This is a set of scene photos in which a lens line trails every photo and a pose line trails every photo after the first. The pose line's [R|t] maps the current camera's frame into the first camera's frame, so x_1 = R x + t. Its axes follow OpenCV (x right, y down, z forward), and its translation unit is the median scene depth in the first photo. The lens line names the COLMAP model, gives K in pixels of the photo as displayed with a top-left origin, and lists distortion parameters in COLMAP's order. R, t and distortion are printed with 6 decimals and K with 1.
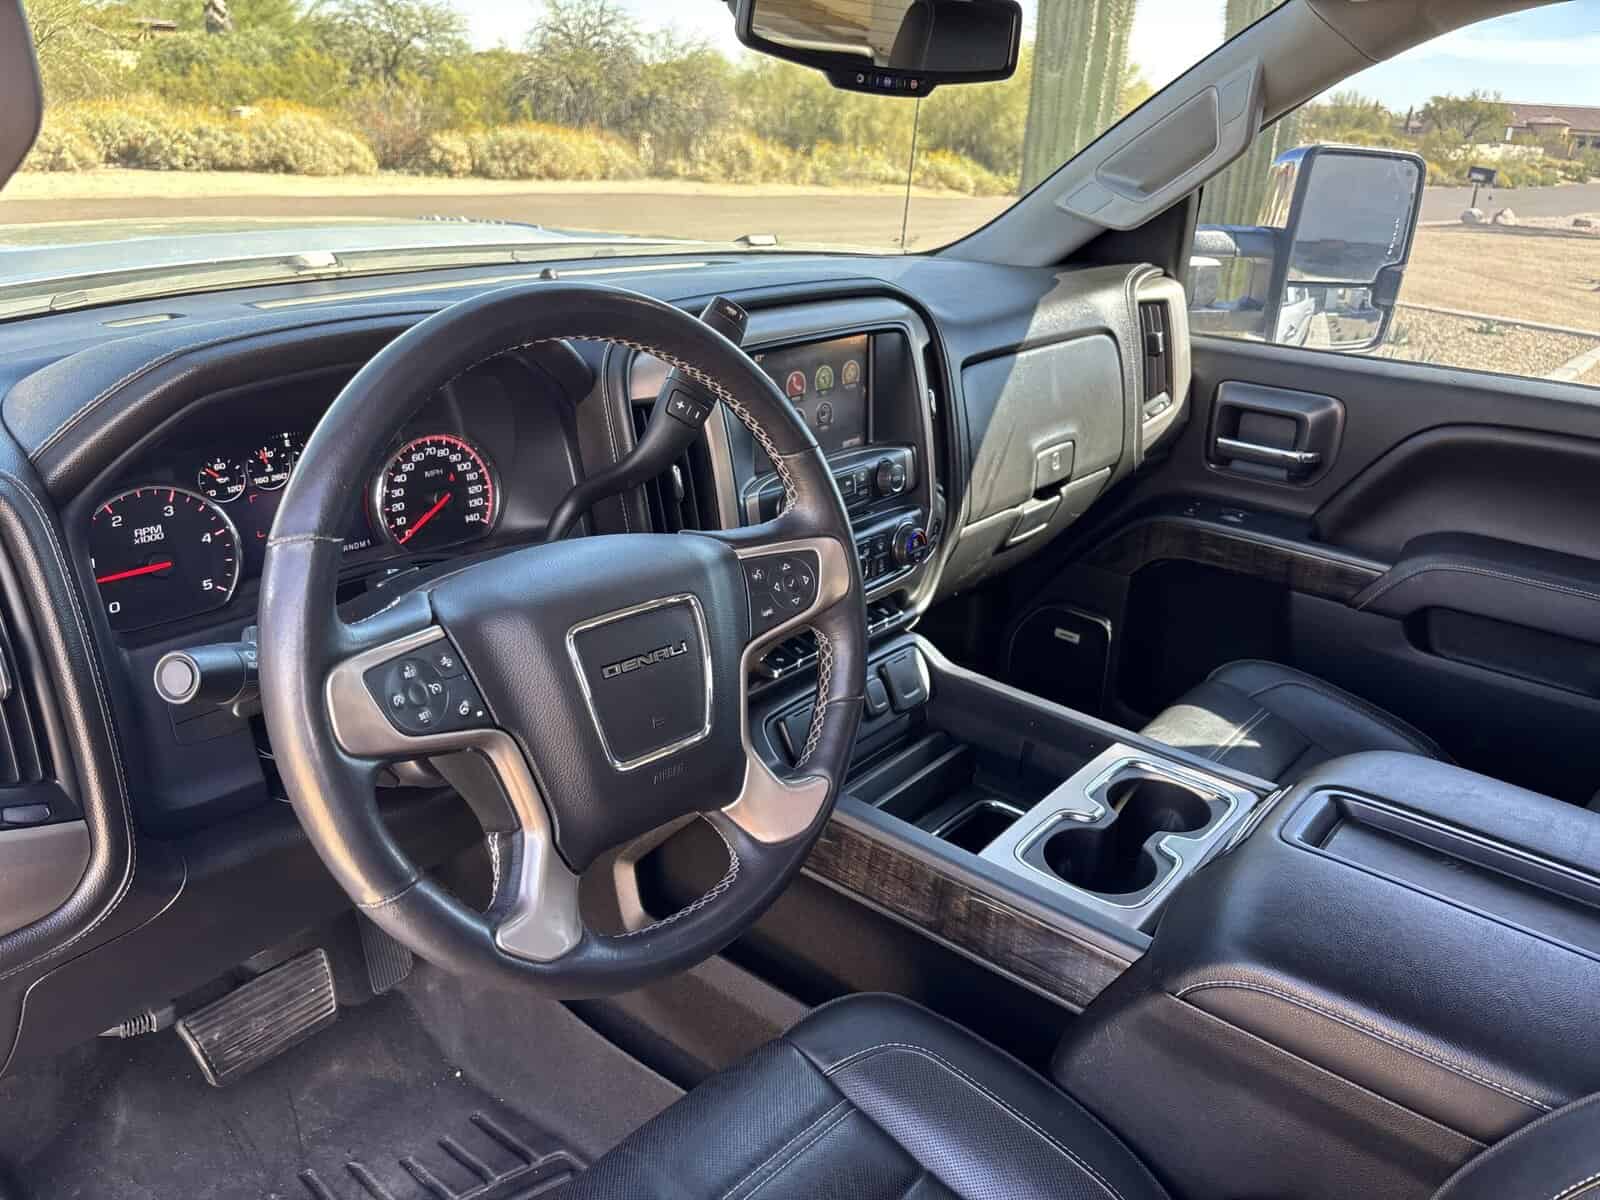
lens RADIAL K [[1214.9, 0, 800.0], [0, 1214.9, 600.0], [0, 0, 1]] dist [0.077901, -0.118024]
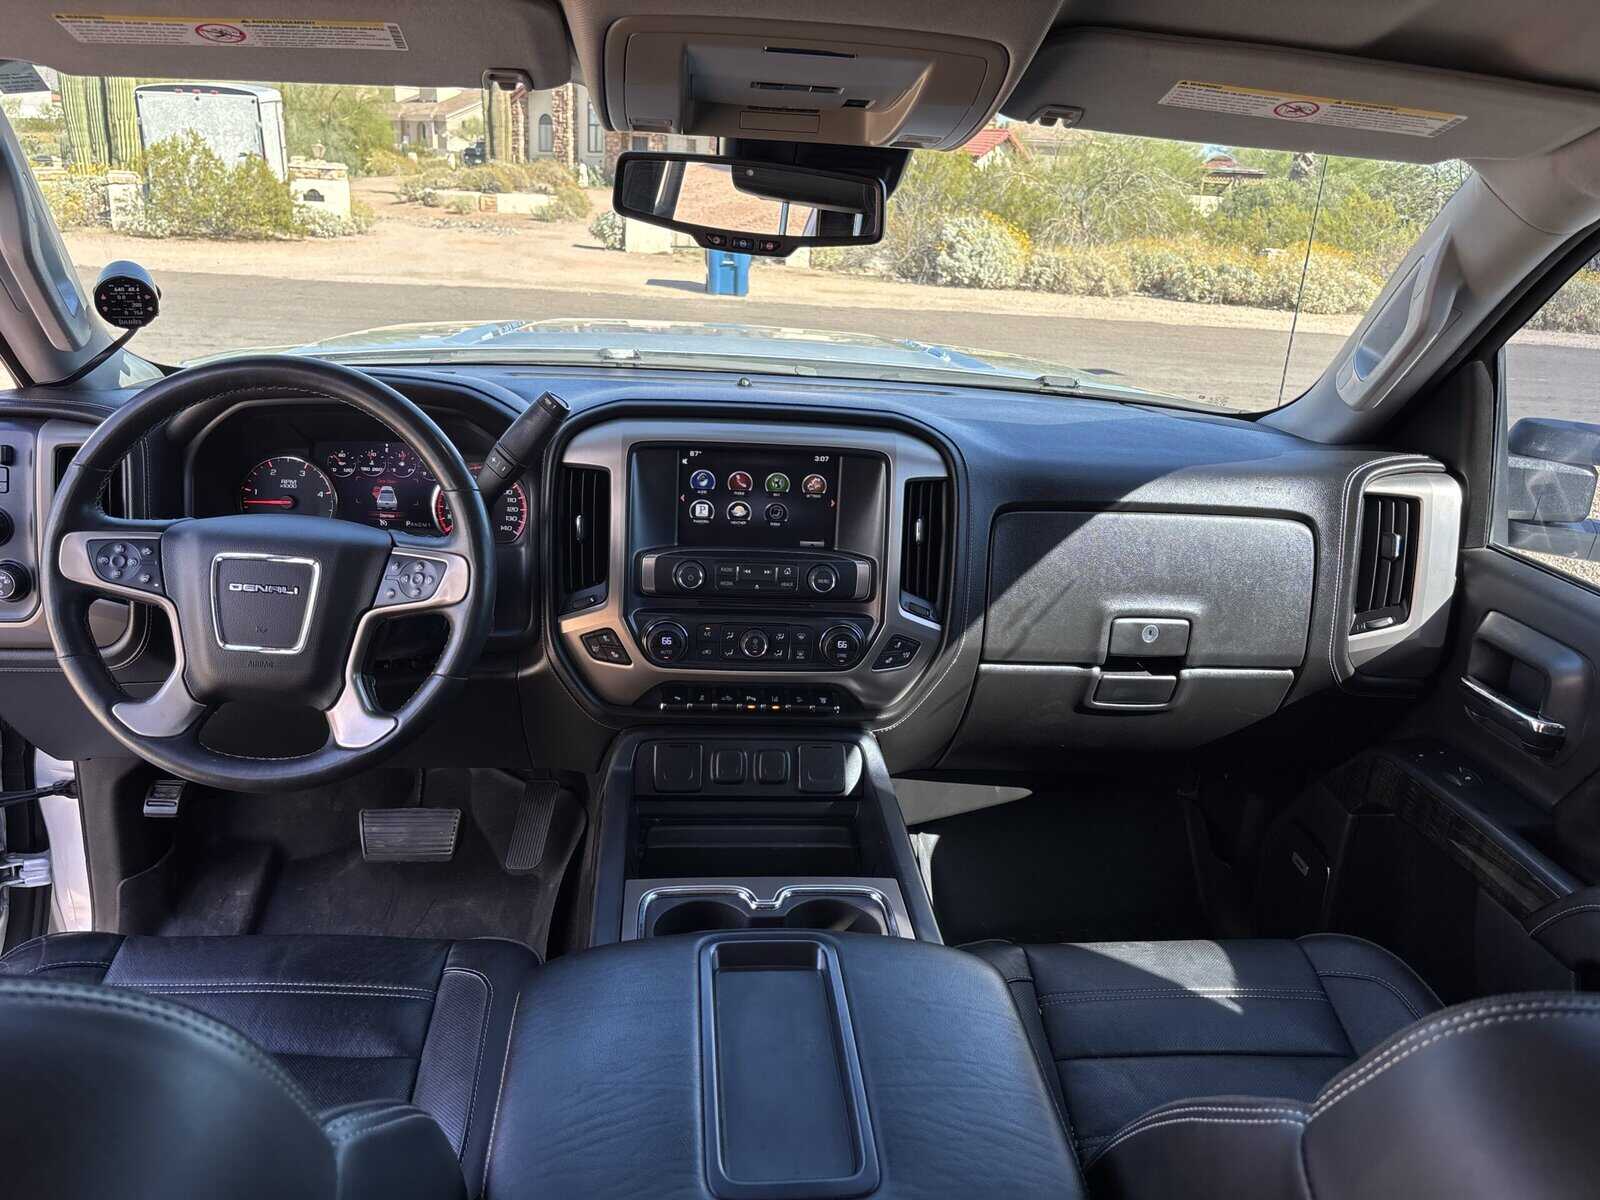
lens RADIAL K [[1189.2, 0, 800.0], [0, 1189.2, 600.0], [0, 0, 1]] dist [0.053153, 0.000963]
pose [[0.702907, 0.229440, -0.673260, 0.580164], [-0.293611, 0.955733, 0.019163, -0.071051], [0.647853, 0.184207, 0.739158, 0.126472]]
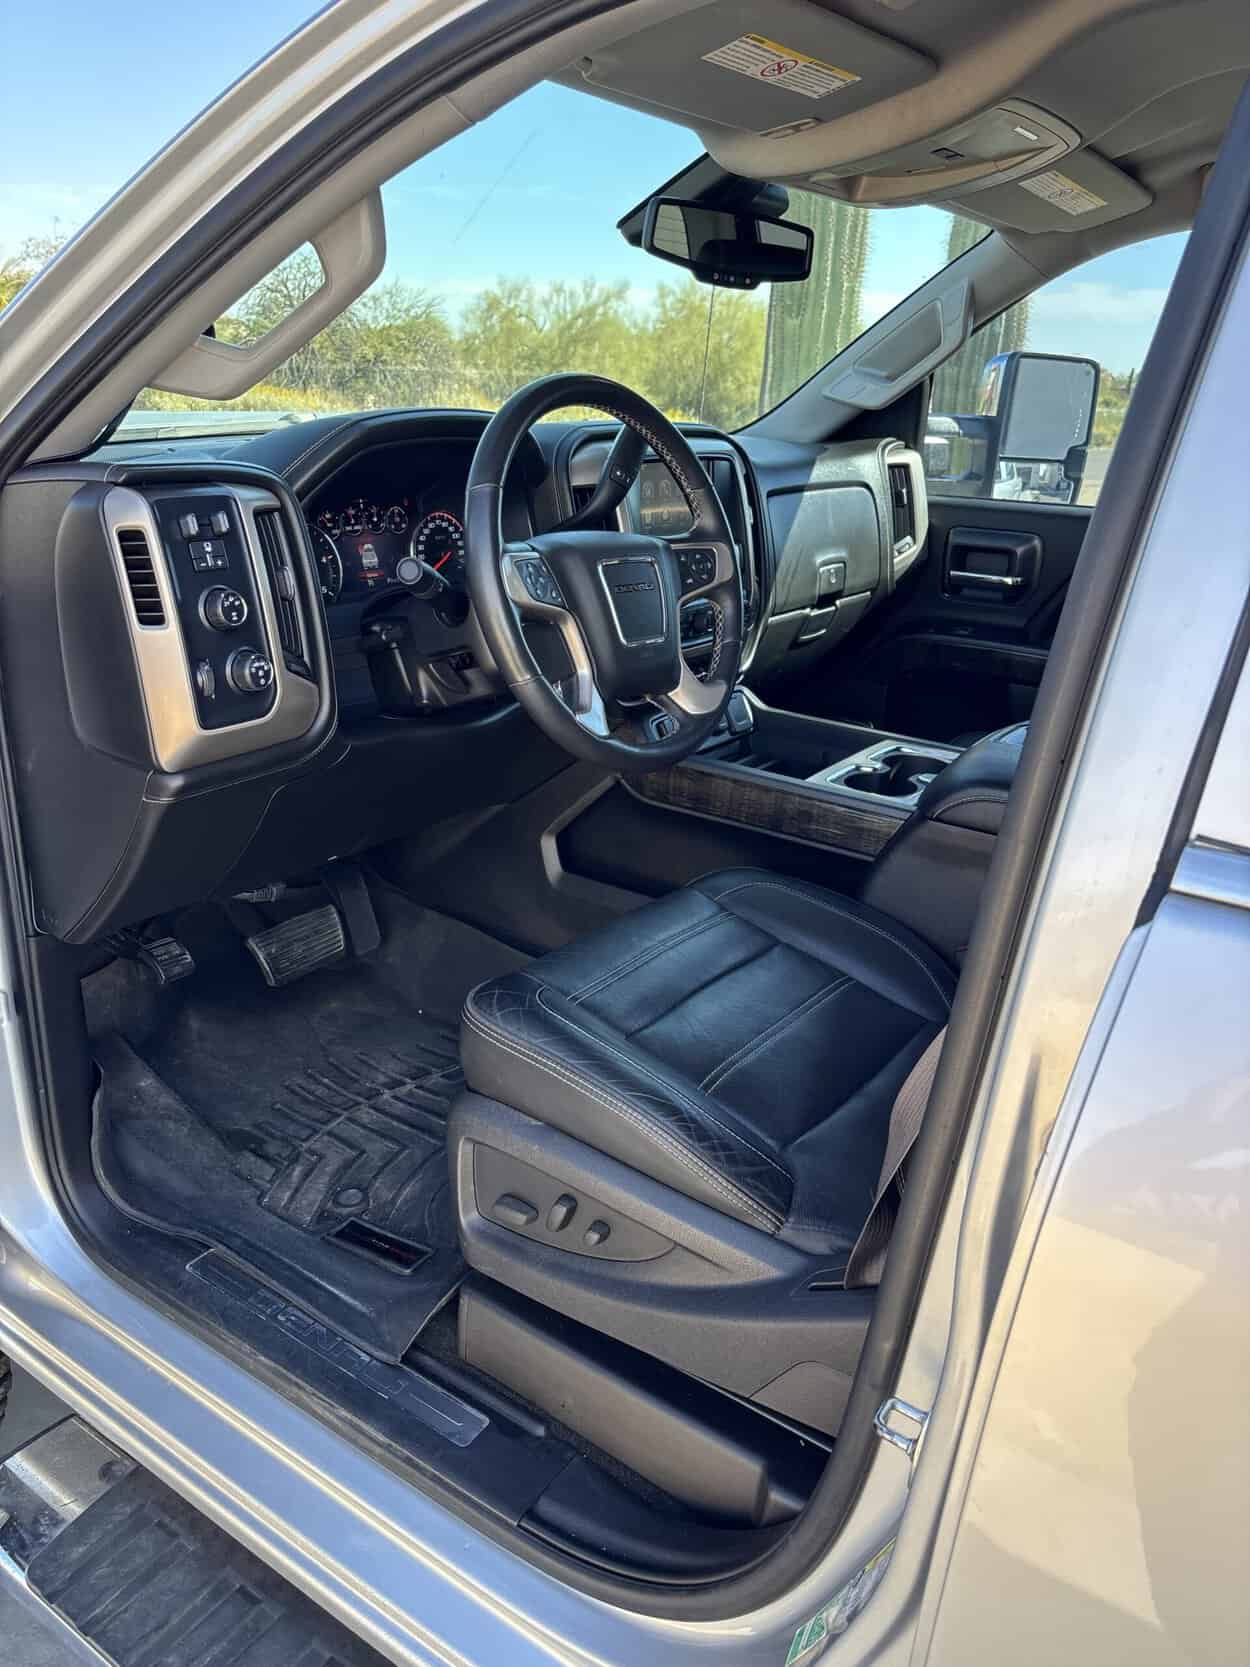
lens RADIAL K [[1272.3, 0, 608.9], [0, 1272.3, 864.7], [0, 0, 1]] dist [0.014890, 0.000173]
pose [[0.997768, -0.027646, 0.060787, -0.119665], [0.028478, 0.999512, -0.012874, 0.197231], [-0.060402, 0.014576, 0.998068, -0.348954]]
